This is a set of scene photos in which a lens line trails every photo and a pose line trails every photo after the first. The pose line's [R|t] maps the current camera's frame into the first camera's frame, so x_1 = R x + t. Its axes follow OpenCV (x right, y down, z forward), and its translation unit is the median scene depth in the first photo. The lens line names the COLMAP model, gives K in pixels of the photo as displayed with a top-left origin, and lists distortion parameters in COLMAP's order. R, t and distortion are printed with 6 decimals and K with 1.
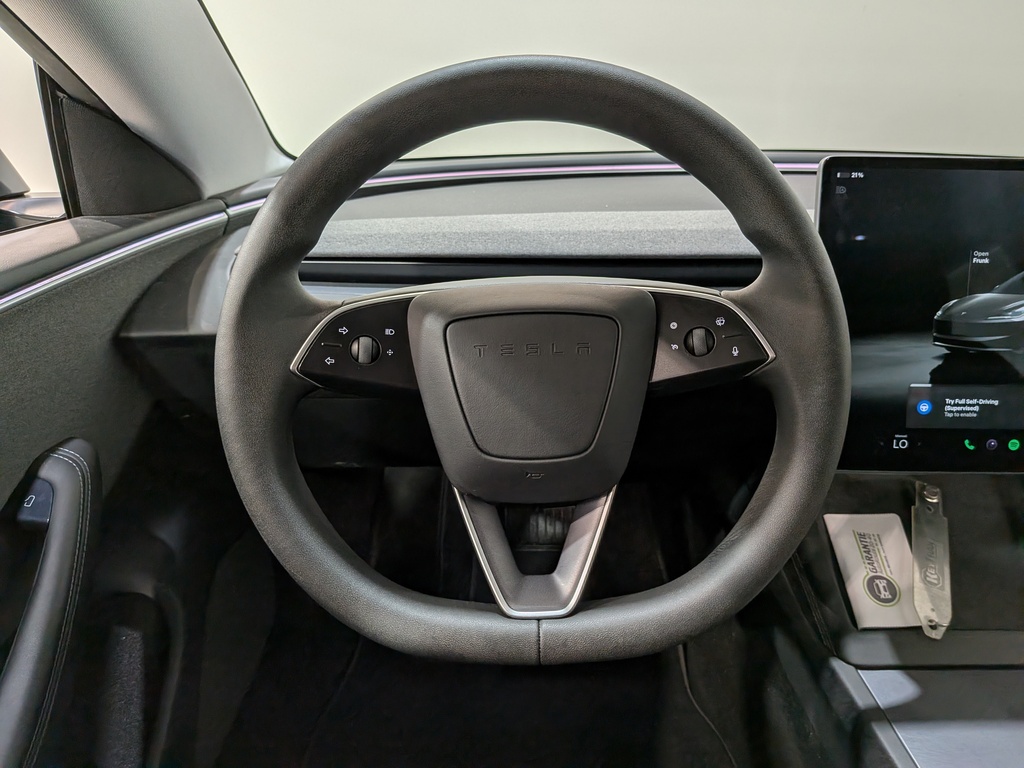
lens RADIAL K [[738.4, 0, 526.7], [0, 738.4, 385.9], [0, 0, 1]] dist [0.036260, -0.022769]
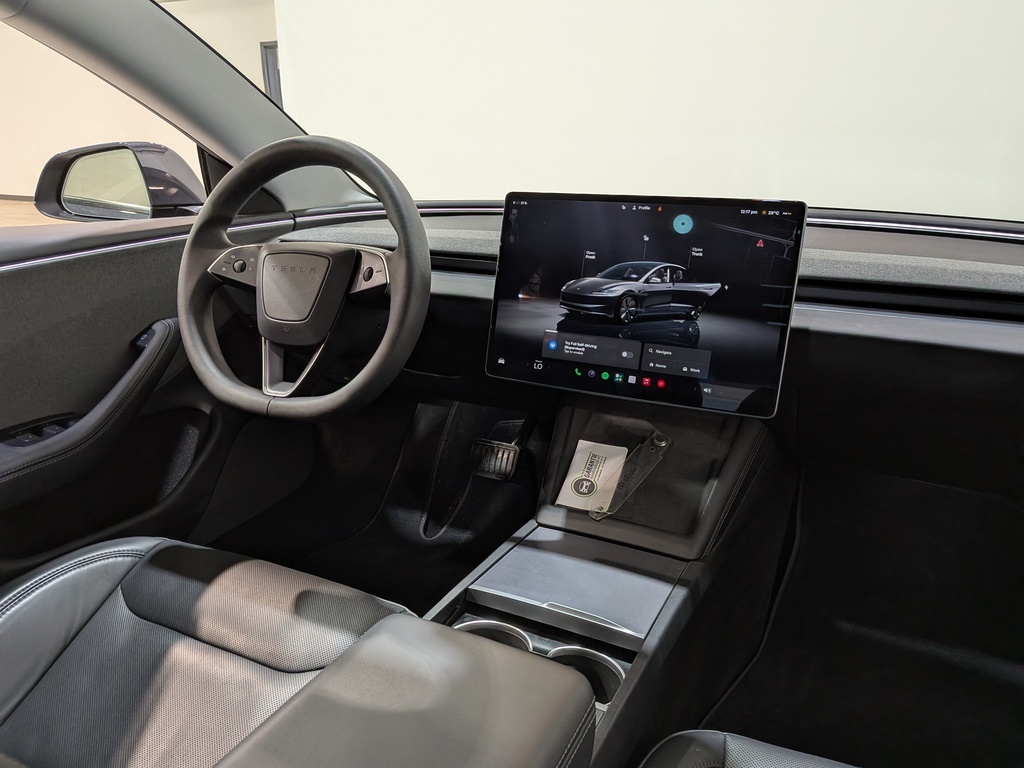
lens RADIAL K [[738.4, 0, 510.3], [0, 738.4, 387.2], [0, 0, 1]] dist [0.036260, -0.022769]
pose [[0.900265, 0.132914, -0.414556, 1.426520], [-0.166105, 0.985086, -0.044883, 0.261393], [0.402408, 0.109267, 0.908916, -0.616770]]
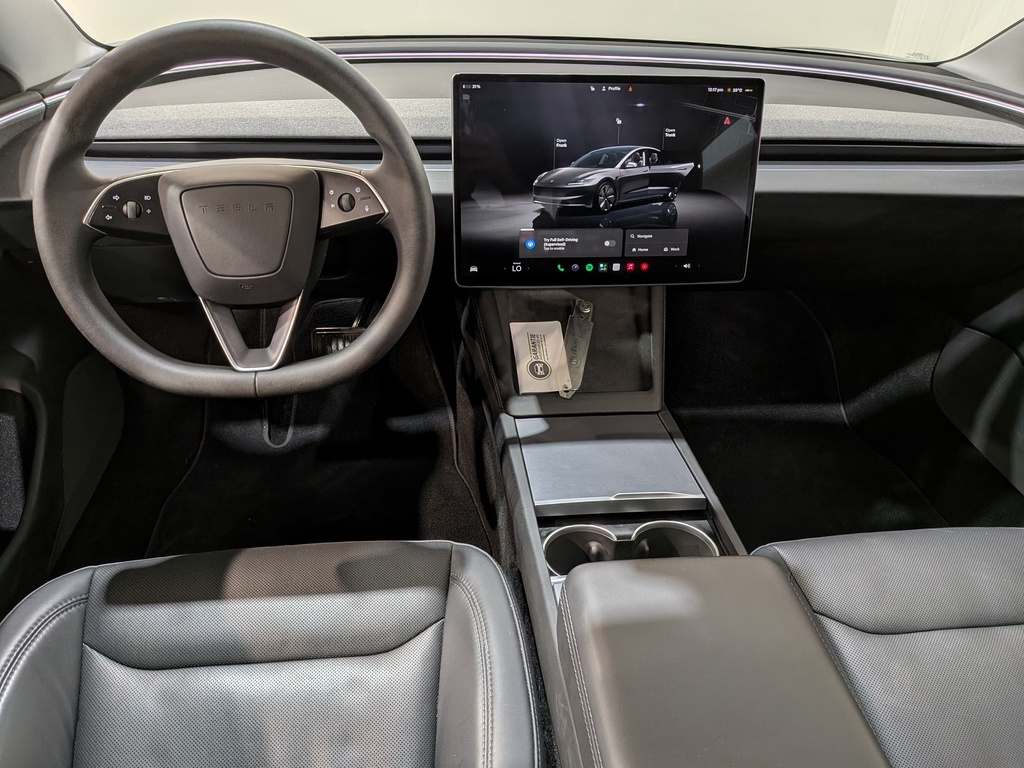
lens RADIAL K [[738.4, 0, 501.5], [0, 738.4, 379.8], [0, 0, 1]] dist [0.036260, -0.022769]
pose [[0.994367, -0.036821, 0.099390, 0.390688], [0.018232, 0.983161, 0.181828, 0.032957], [-0.104411, -0.178992, 0.978295, -0.699749]]
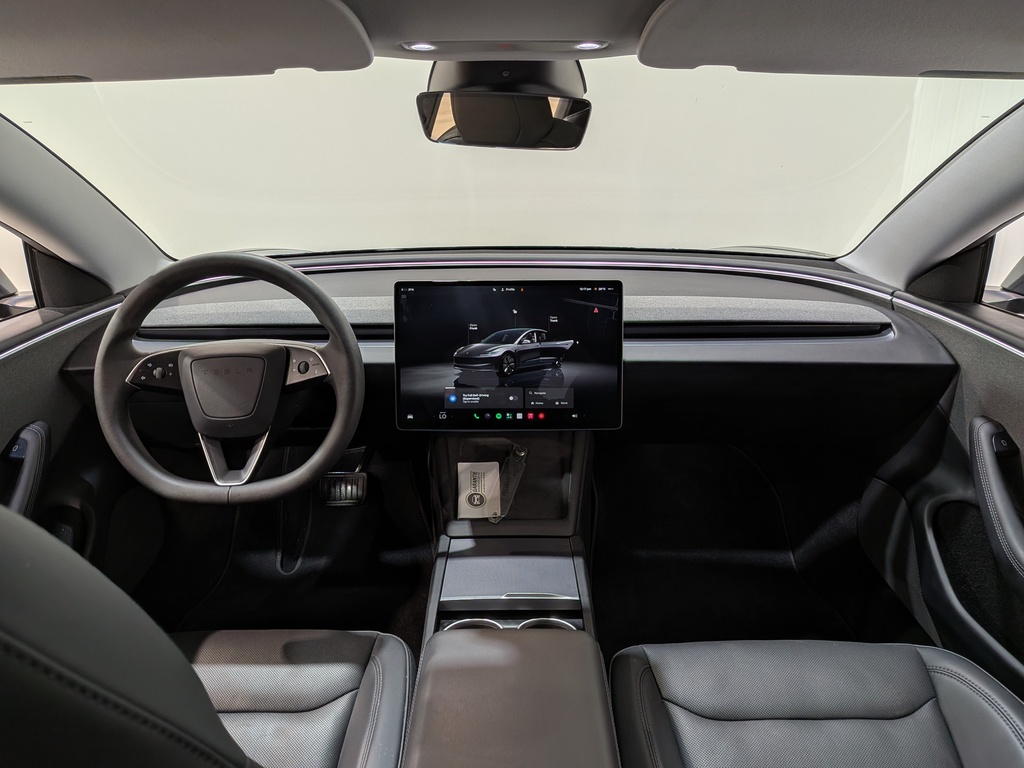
lens RADIAL K [[738.4, 0, 509.4], [0, 738.4, 381.7], [0, 0, 1]] dist [0.036260, -0.022769]
pose [[0.999902, -0.013957, -0.000830, 0.876273], [0.013897, 0.998611, -0.050823, 0.112148], [0.001538, 0.050807, 0.998707, -1.328312]]
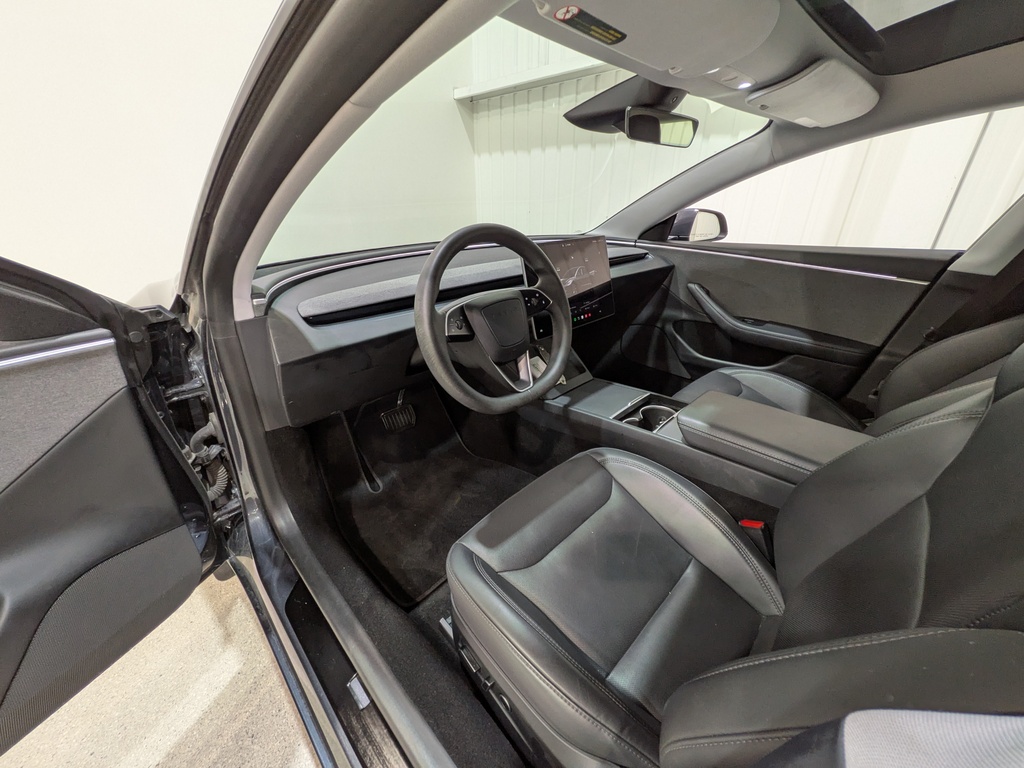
lens RADIAL K [[406.5, 0, 516.4], [0, 406.5, 380.1], [0, 0, 1]] dist [0.000204, -0.000299]
pose [[0.699975, -0.302742, 0.646824, -1.146902], [0.268247, 0.950840, 0.154745, -0.028595], [-0.661875, 0.065191, 0.746775, -0.328757]]
